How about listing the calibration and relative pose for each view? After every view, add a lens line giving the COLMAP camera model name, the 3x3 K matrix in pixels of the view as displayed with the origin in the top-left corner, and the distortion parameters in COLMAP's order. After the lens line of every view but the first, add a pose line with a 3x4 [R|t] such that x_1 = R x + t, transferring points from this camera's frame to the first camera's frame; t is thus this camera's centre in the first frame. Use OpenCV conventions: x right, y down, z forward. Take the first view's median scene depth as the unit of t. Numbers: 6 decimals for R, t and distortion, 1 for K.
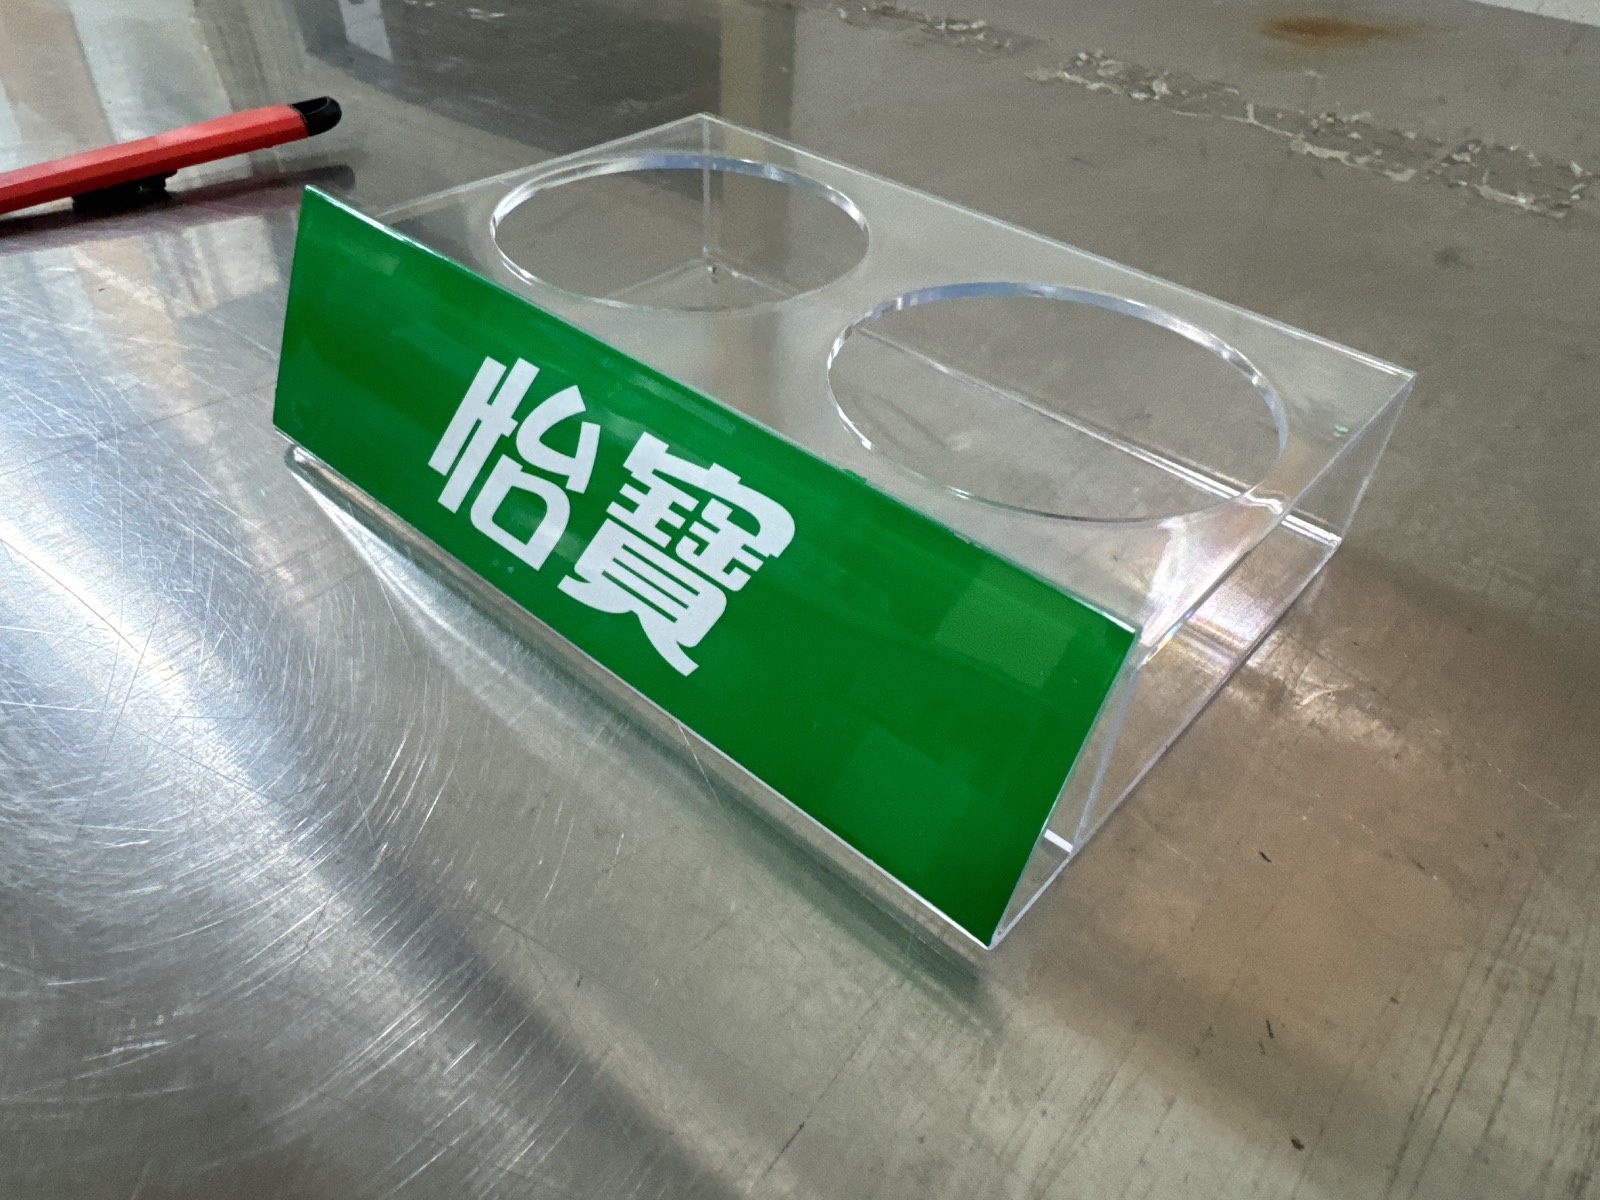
lens RADIAL K [[1063.4, 0, 800.4], [0, 1063.4, 599.2], [0, 0, 1]] dist [0.023355, -0.052707]
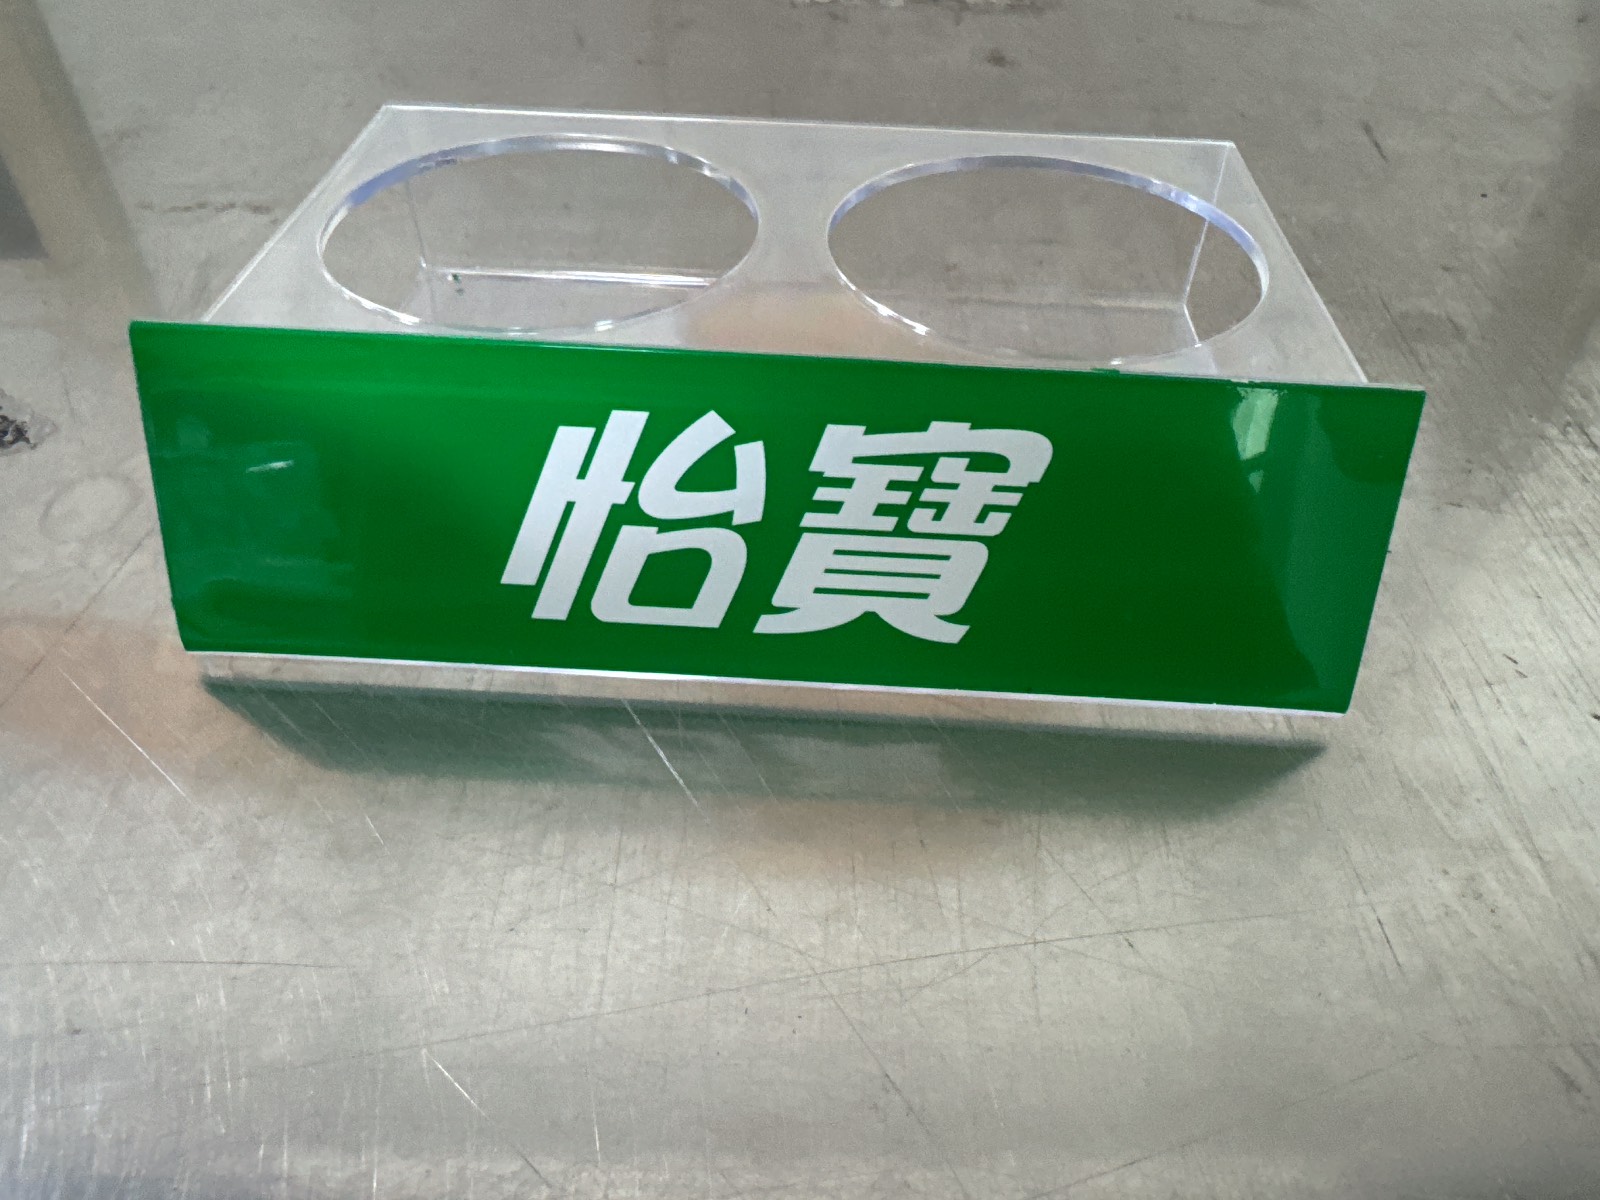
lens RADIAL K [[1063.4, 0, 799.6], [0, 1063.4, 598.5], [0, 0, 1]] dist [0.023355, -0.052707]
pose [[0.803646, -0.448948, 0.390639, -0.494163], [0.421051, 0.892833, 0.159891, -0.151120], [-0.420559, 0.035983, 0.906552, 0.158806]]
